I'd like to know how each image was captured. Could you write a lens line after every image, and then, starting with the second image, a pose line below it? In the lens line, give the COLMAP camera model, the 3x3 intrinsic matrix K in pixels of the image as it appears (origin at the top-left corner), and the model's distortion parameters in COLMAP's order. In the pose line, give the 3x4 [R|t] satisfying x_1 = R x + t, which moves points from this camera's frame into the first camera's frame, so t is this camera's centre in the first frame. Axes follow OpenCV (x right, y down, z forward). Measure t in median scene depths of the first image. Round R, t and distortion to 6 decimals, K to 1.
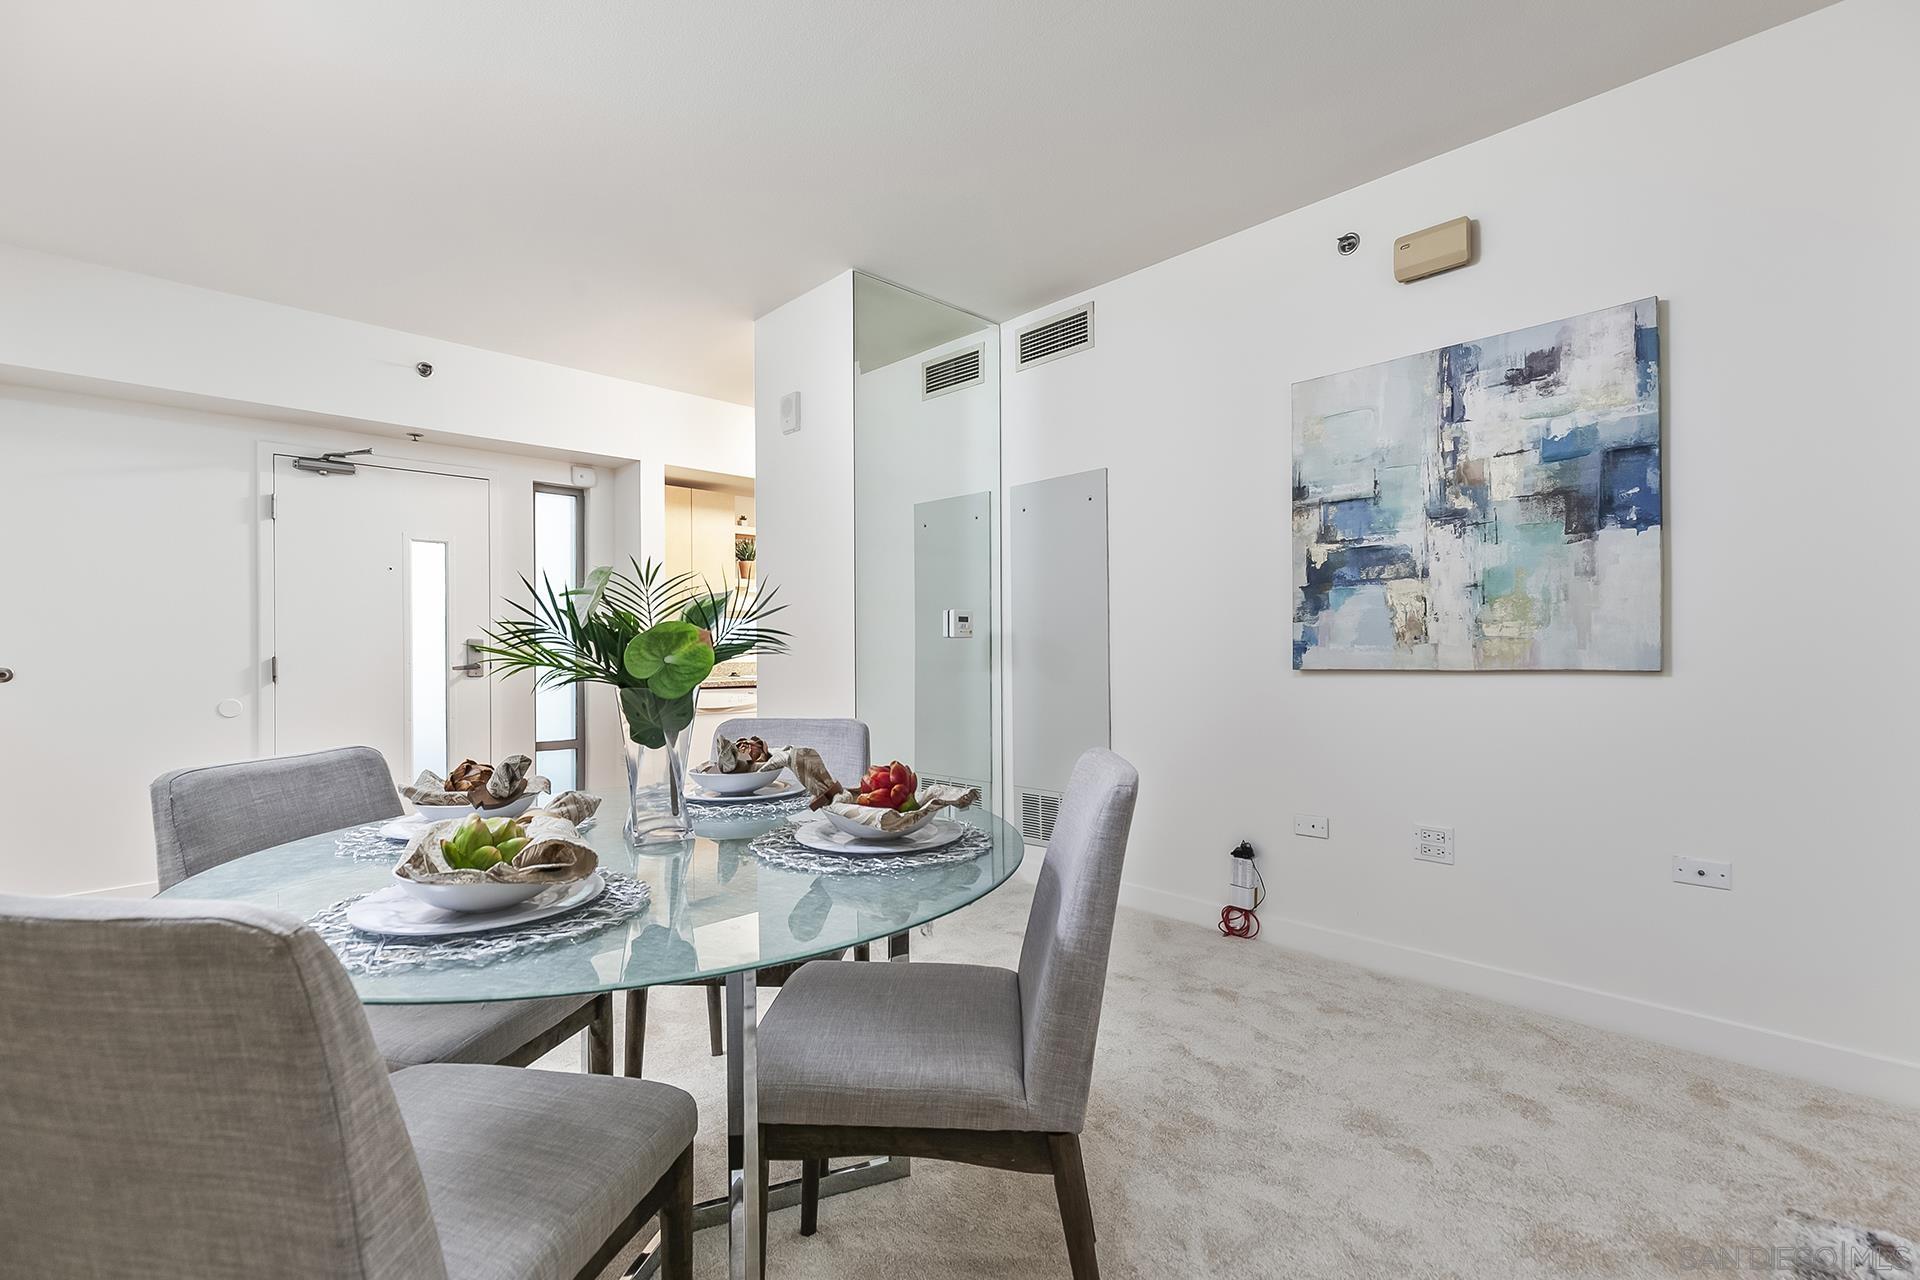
lens RADIAL K [[873.1, 0, 964.4], [0, 873.1, 640.8], [0, 0, 1]] dist [0.010222, -0.000434]
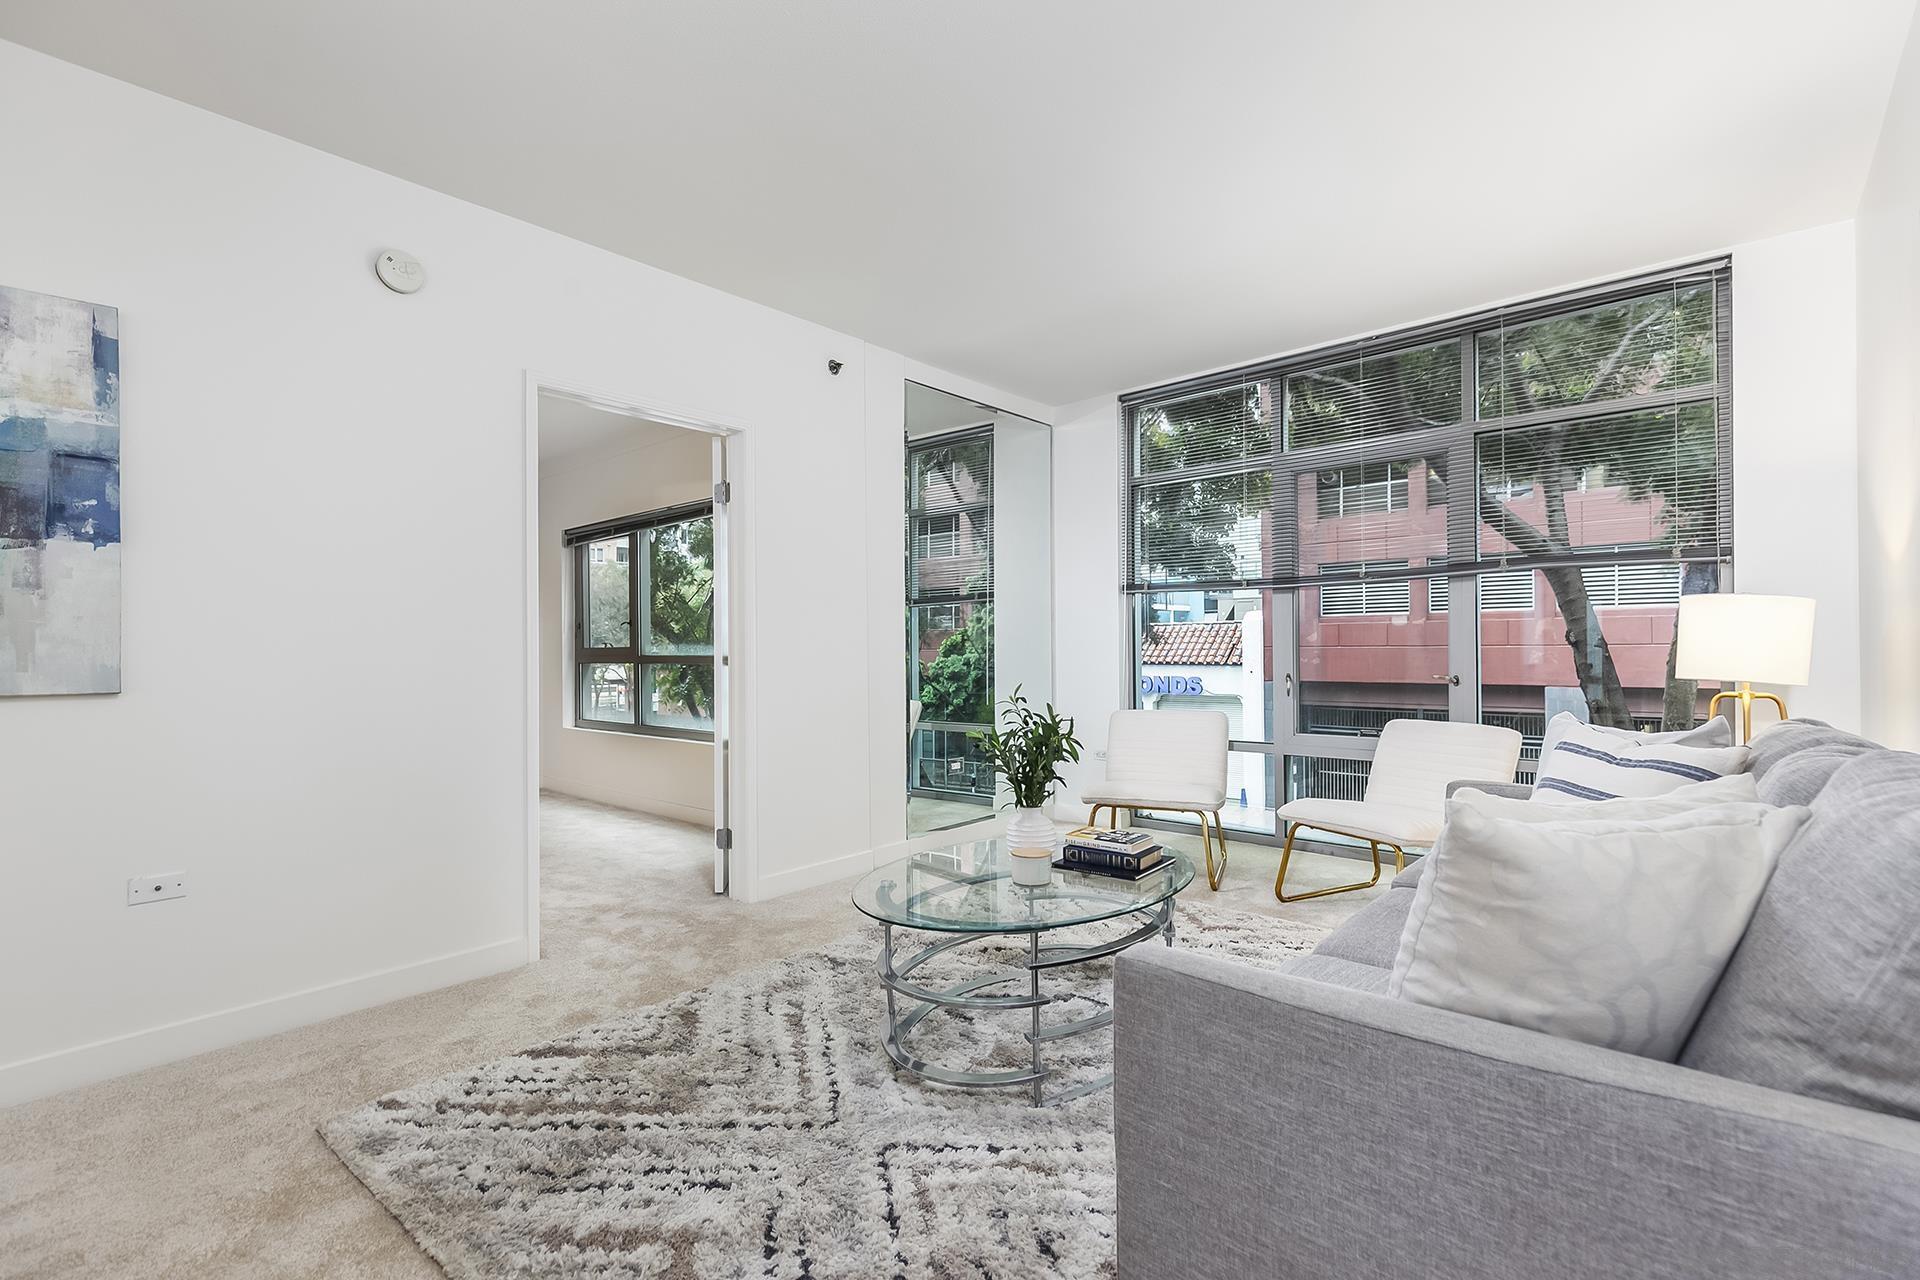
lens RADIAL K [[873.1, 0, 964.4], [0, 873.1, 640.8], [0, 0, 1]] dist [0.010222, -0.000434]
pose [[-0.082405, 0.018792, 0.996422, -0.229966], [0.002149, 0.999823, -0.018679, -0.002650], [-0.996597, 0.000602, -0.082431, 0.128717]]
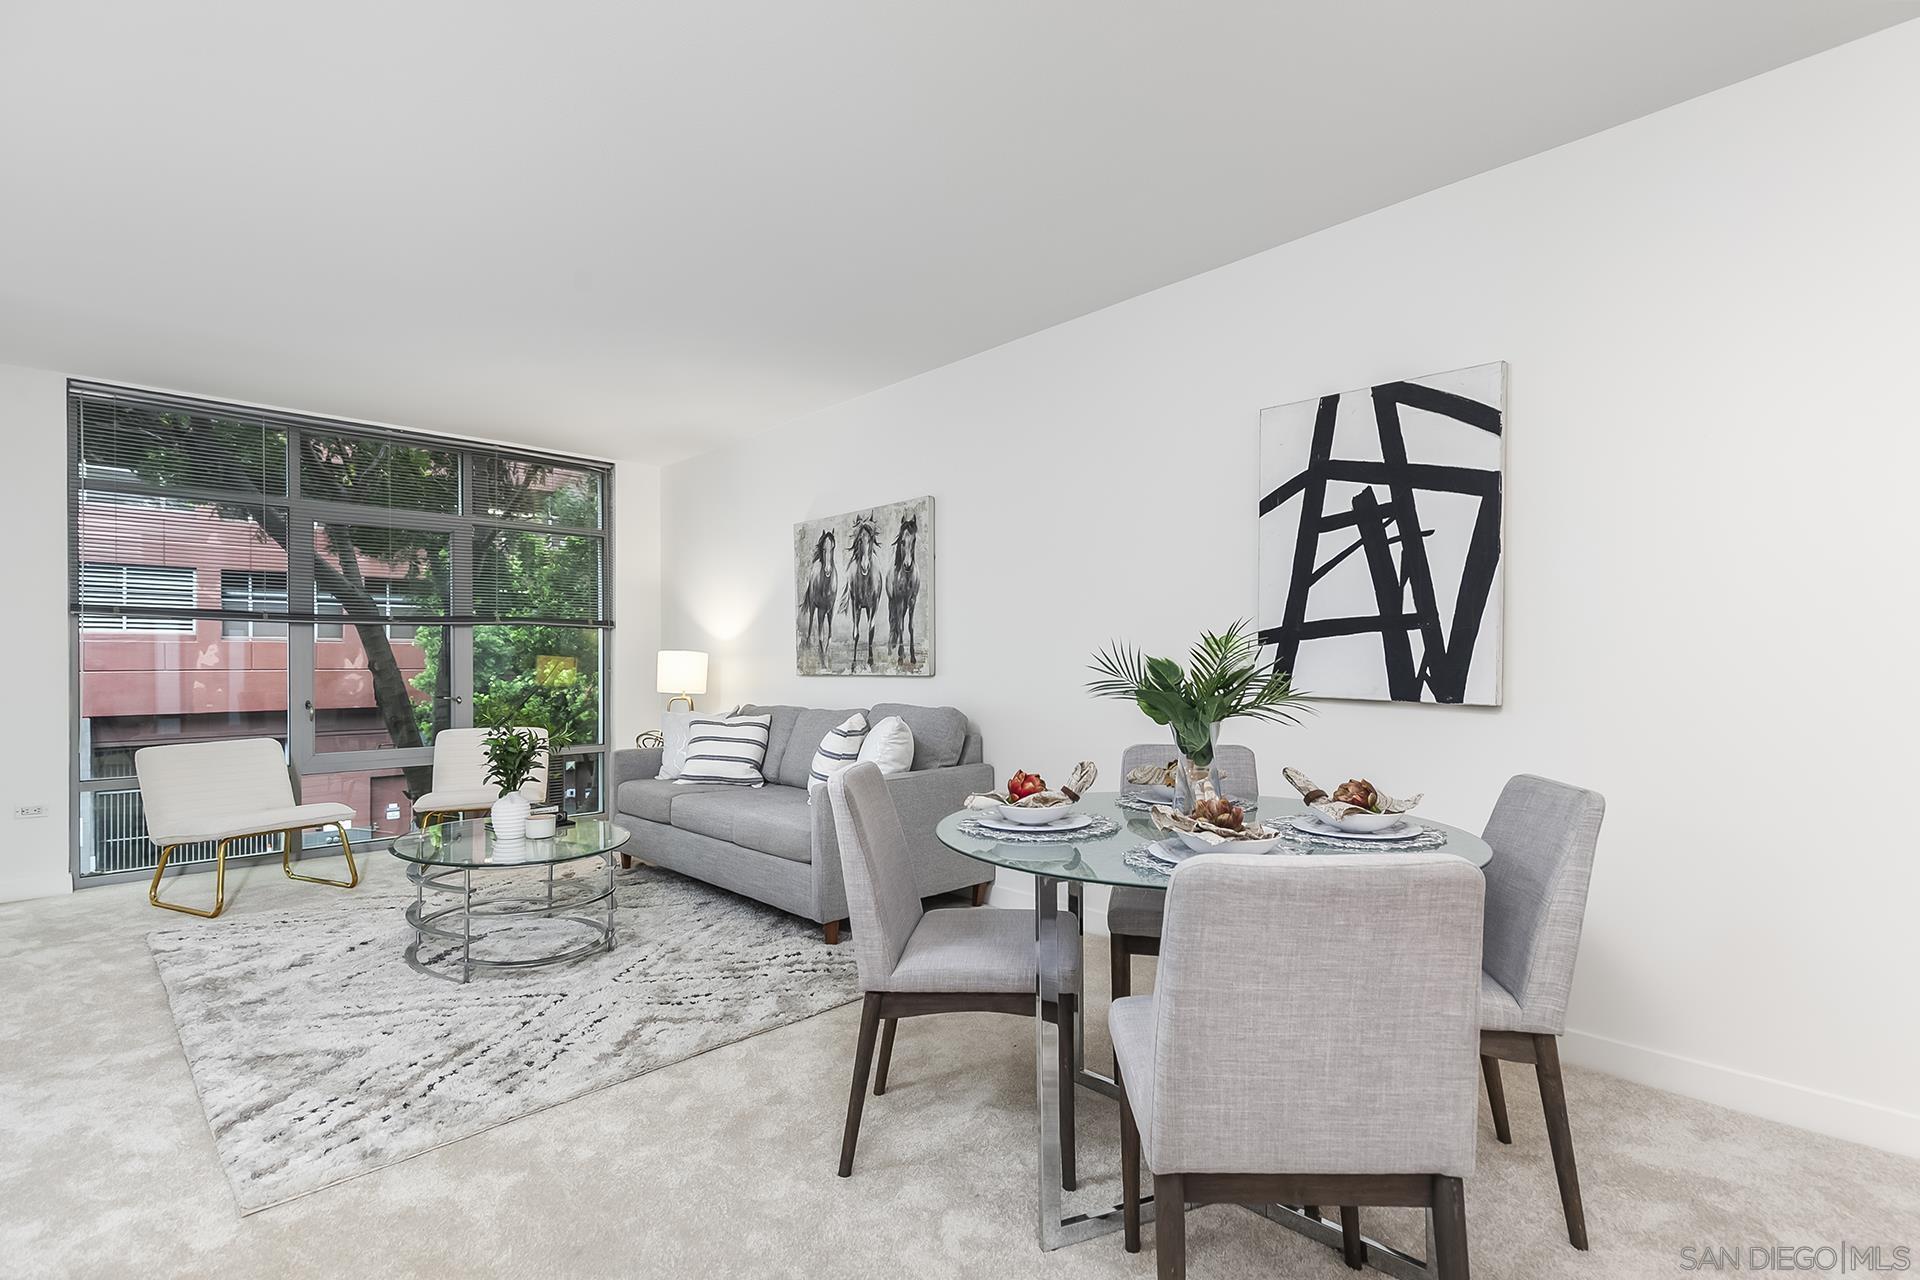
lens RADIAL K [[880.0, 0, 968.7], [0, 880.0, 657.2], [0, 0, 1]] dist [0.006140, -0.000254]
pose [[-0.999917, 0.012702, -0.002062, 0.005096], [0.012732, 0.999800, -0.015438, -0.015575], [0.001865, -0.015463, -0.999879, 1.297895]]
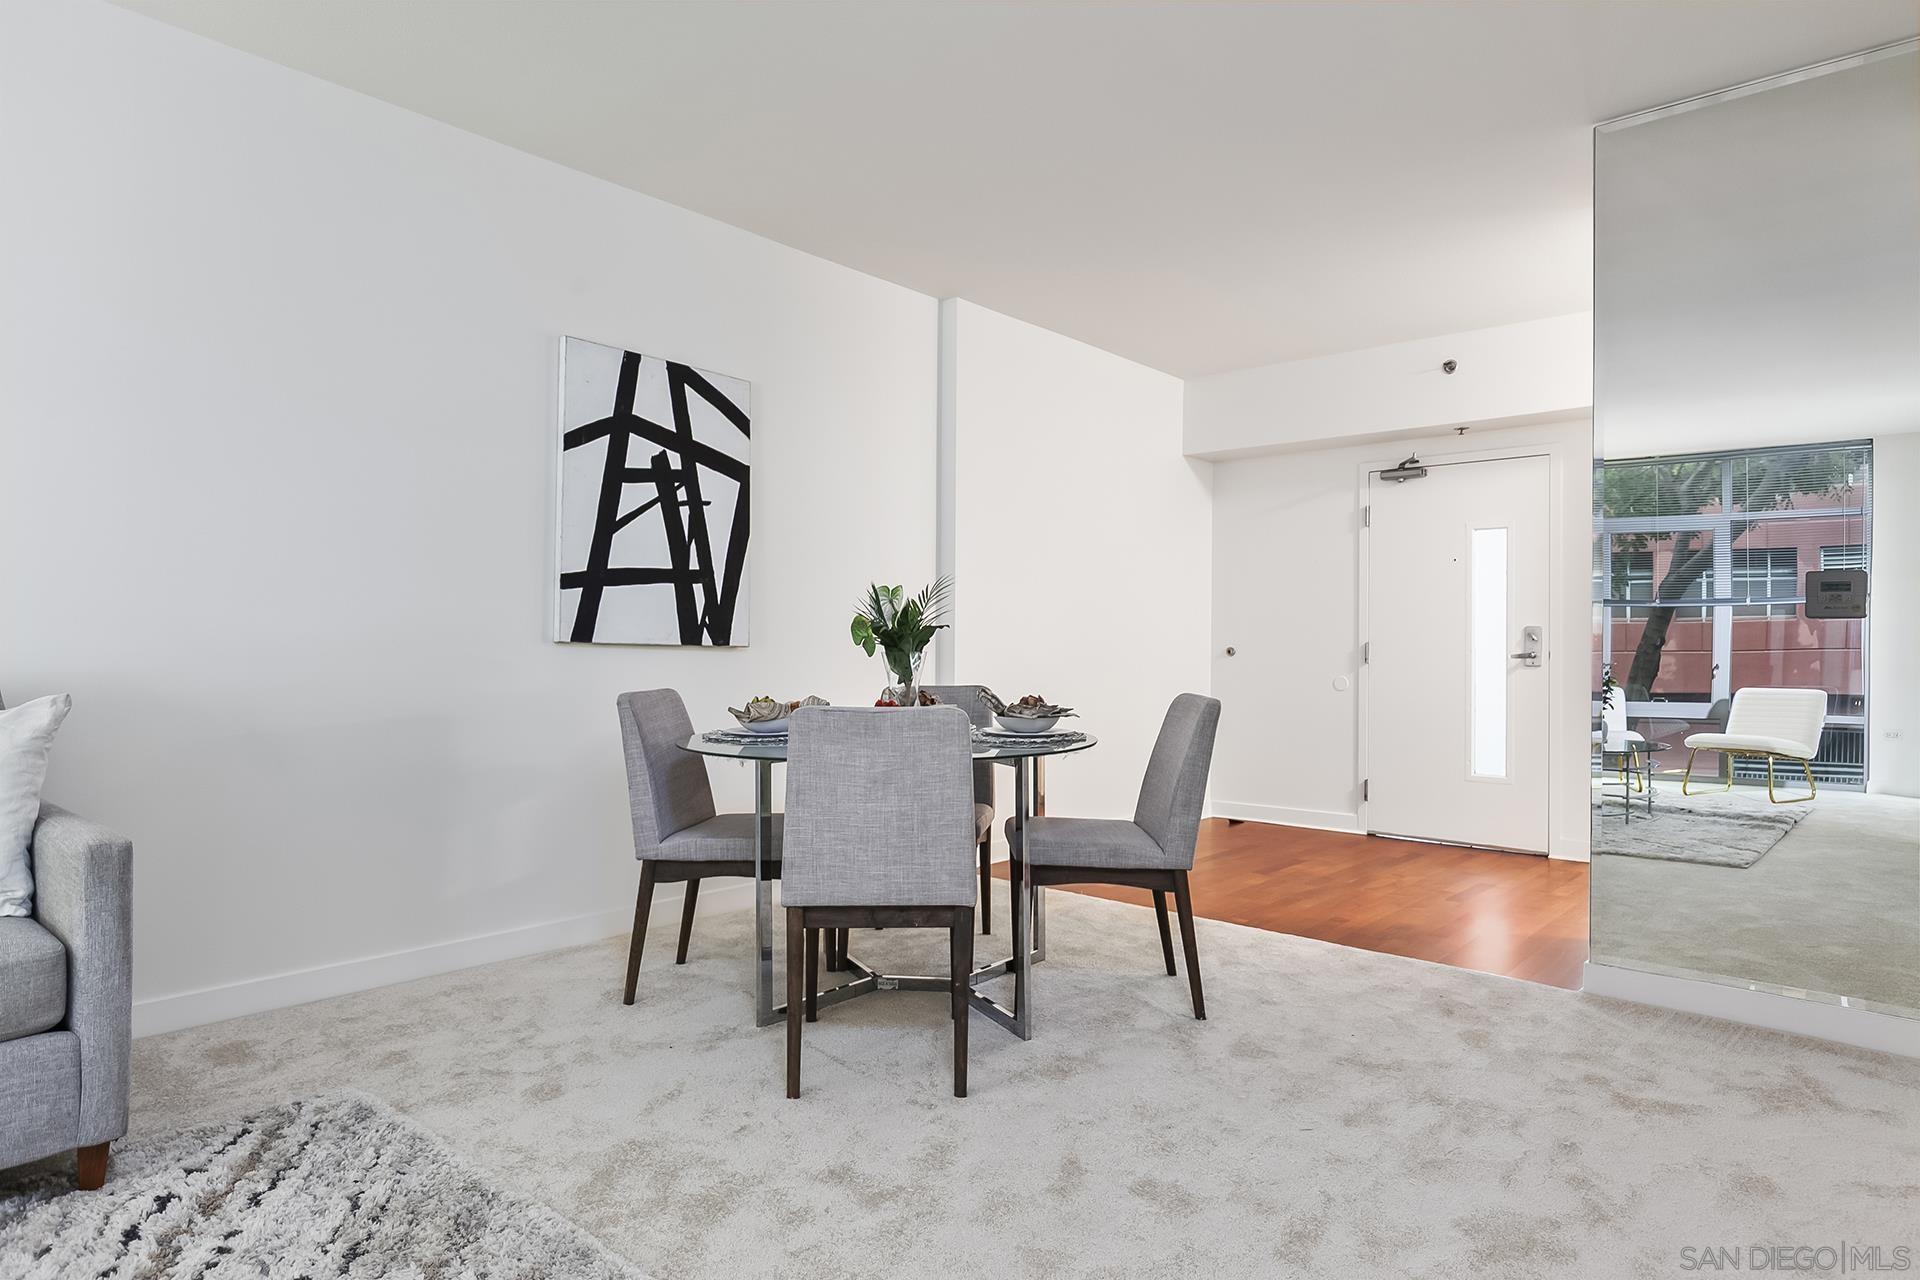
lens RADIAL K [[1099.9, 0, 960.0], [0, 1099.9, 640.0], [0, 0, 1]] dist [0.003040, 0.001316]
pose [[0.076563, 0.006797, -0.997042, 1.007921], [-0.001331, 0.999977, 0.006715, 0.009204], [0.997064, 0.000813, 0.076571, 0.511956]]
